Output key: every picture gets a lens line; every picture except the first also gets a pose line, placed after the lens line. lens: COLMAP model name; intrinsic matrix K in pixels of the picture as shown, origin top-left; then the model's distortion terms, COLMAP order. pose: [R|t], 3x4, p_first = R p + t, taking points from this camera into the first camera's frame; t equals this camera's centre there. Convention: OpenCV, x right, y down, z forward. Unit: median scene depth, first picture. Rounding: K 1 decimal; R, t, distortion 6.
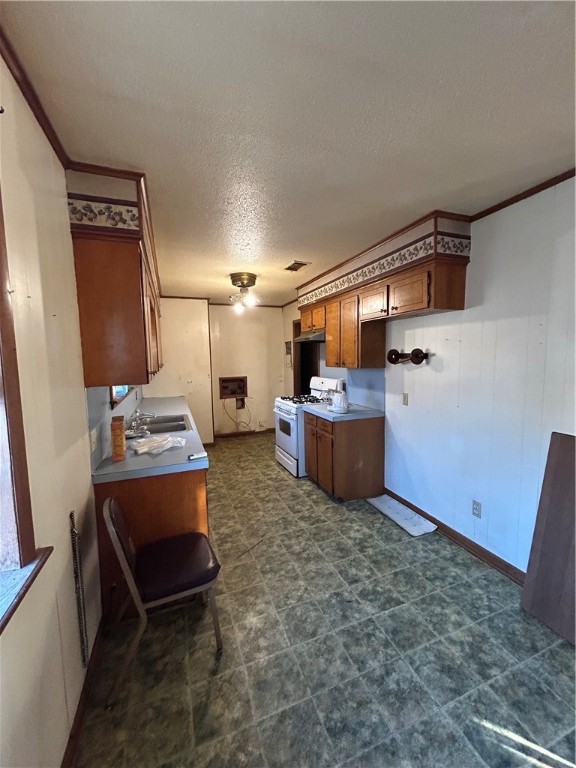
lens RADIAL K [[312.0, 0, 291.3], [0, 312.0, 383.5], [0, 0, 1]] dist [-0.001576, 0.000340]
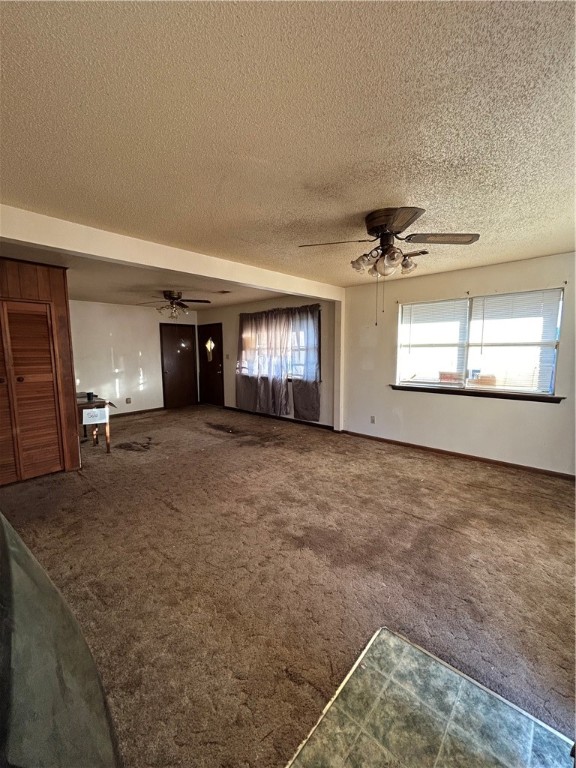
lens RADIAL K [[312.0, 0, 289.9], [0, 312.0, 383.2], [0, 0, 1]] dist [-0.001576, 0.000340]
pose [[0.892854, -0.037157, 0.448811, -0.135752], [0.034204, 0.999307, 0.014688, -0.022048], [-0.449045, 0.002237, 0.893506, 0.377976]]
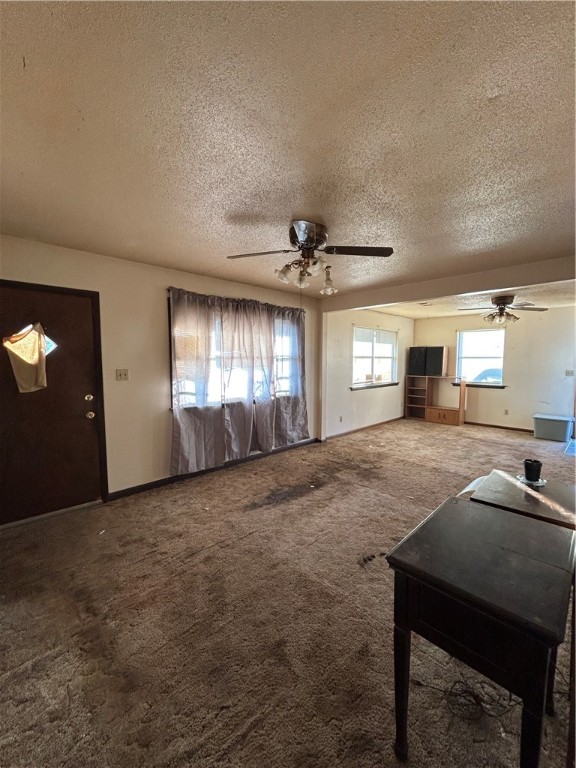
lens RADIAL K [[312.0, 0, 288.2], [0, 312.0, 383.8], [0, 0, 1]] dist [-0.001576, 0.000340]
pose [[-0.393247, -0.054406, 0.917822, -1.186119], [0.093604, 0.990692, 0.098831, -0.444841], [-0.914656, 0.124776, -0.384494, 5.010450]]
